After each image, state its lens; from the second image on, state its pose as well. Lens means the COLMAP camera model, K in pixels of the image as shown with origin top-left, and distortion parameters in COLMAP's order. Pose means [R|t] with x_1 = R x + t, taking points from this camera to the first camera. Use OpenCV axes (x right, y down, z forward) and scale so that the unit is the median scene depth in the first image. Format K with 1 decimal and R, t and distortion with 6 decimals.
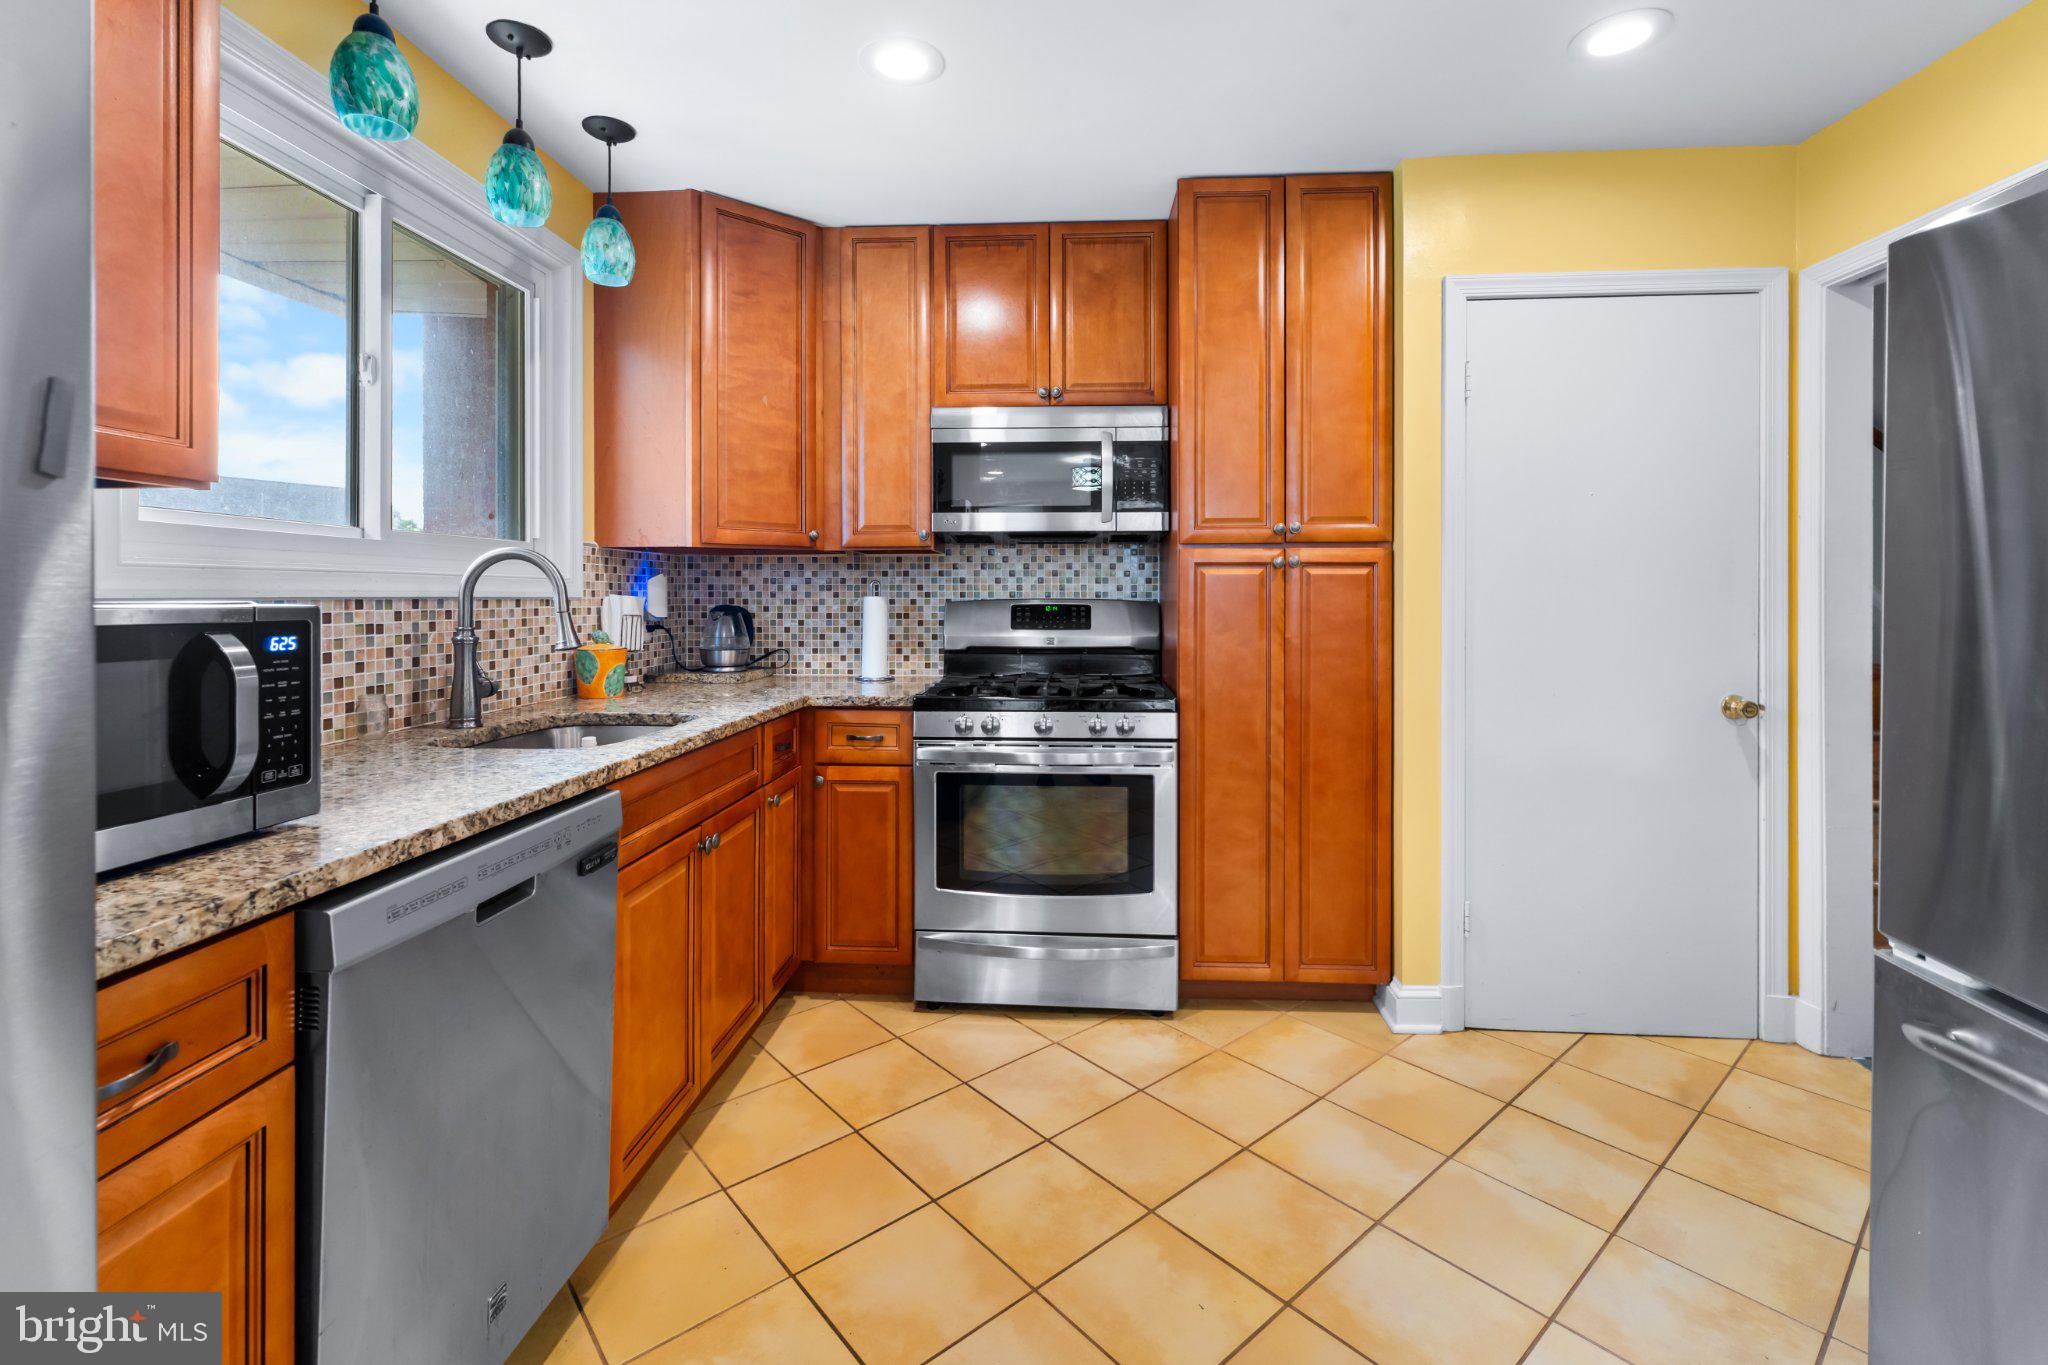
lens RADIAL K [[892.8, 0, 1027.3], [0, 892.8, 594.2], [0, 0, 1]] dist [0.001249, -0.000077]
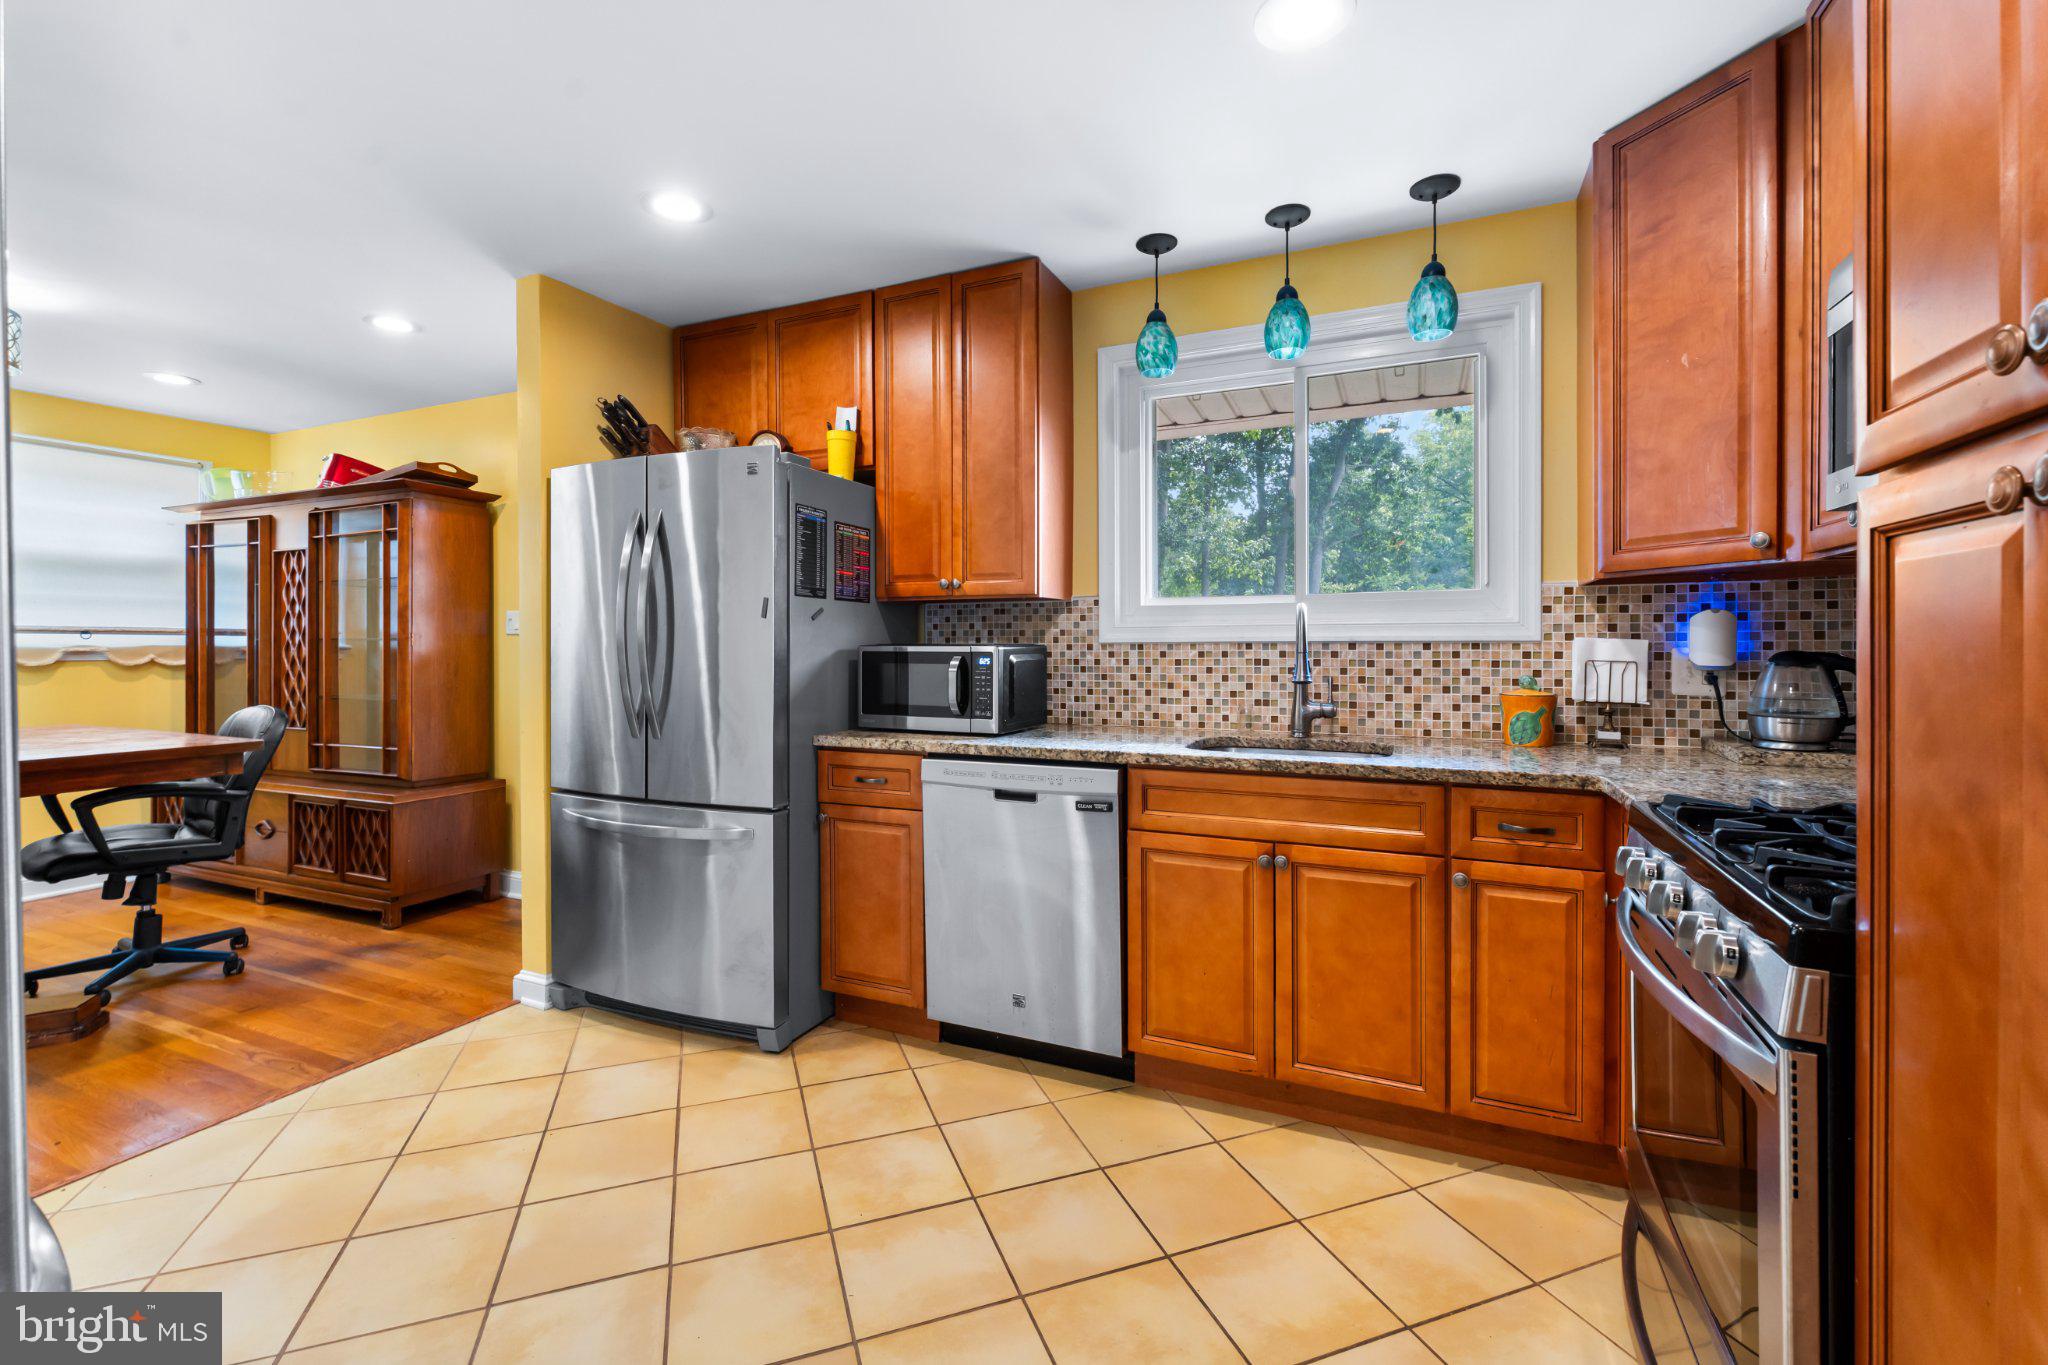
lens RADIAL K [[875.6, 0, 1024.8], [0, 875.6, 644.6], [0, 0, 1]] dist [0.001071, 0.000038]
pose [[-0.351752, 0.003311, -0.936087, 0.584782], [0.006034, 0.999981, 0.001269, 0.002960], [0.936074, -0.005202, -0.351765, 0.822705]]
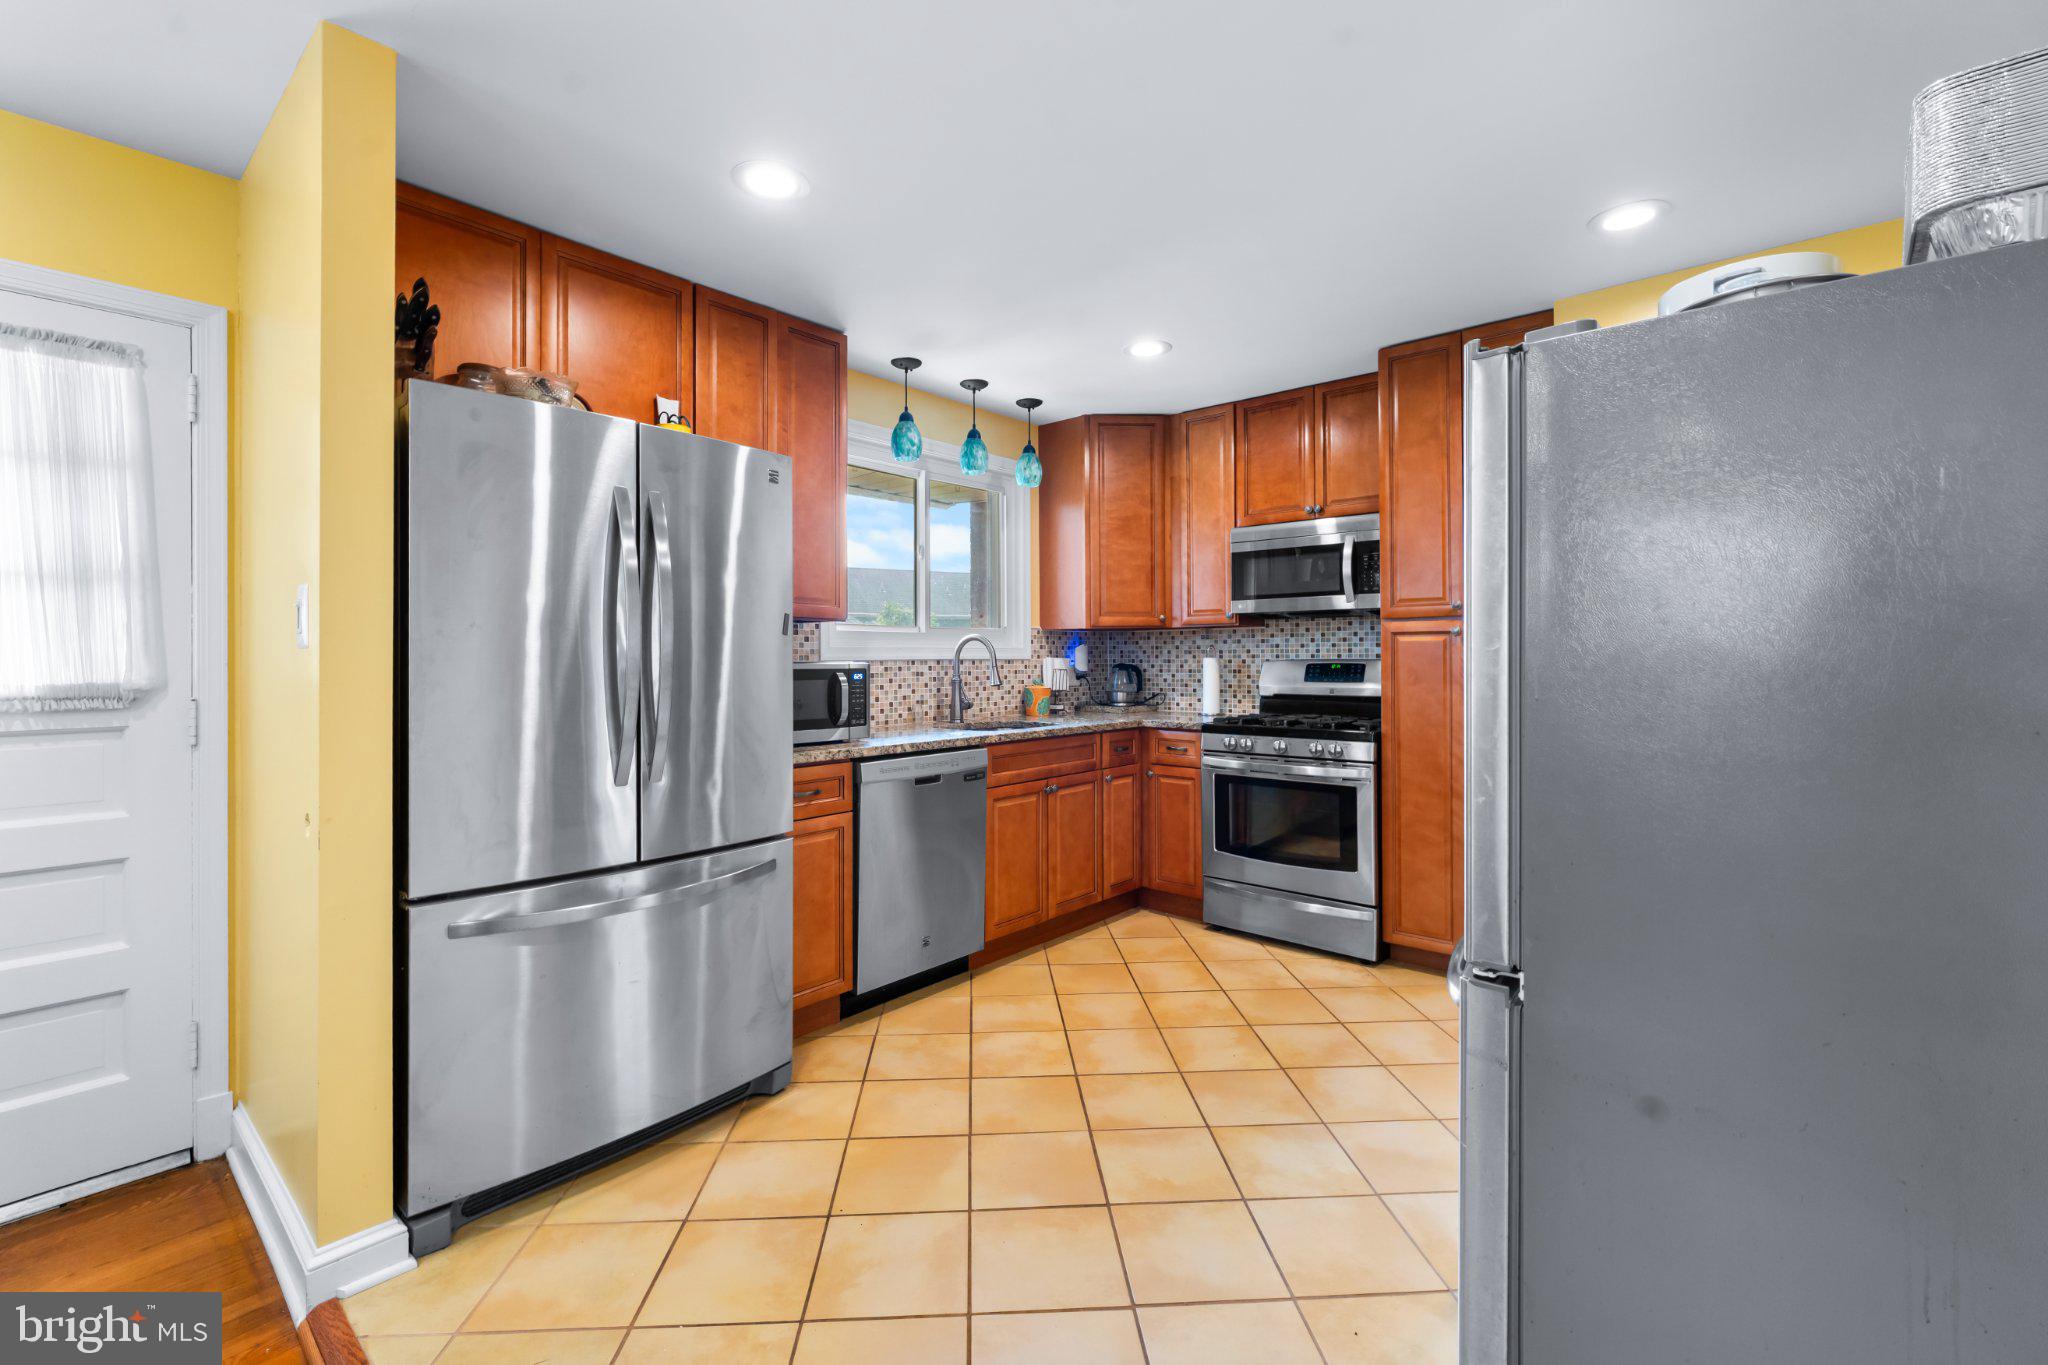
lens RADIAL K [[875.6, 0, 1024.8], [0, 875.6, 644.6], [0, 0, 1]] dist [0.001071, 0.000038]
pose [[0.794265, -0.011966, -0.607454, 0.547452], [0.005663, 0.999908, -0.012292, -0.003815], [0.607545, 0.006323, 0.794260, -0.382263]]
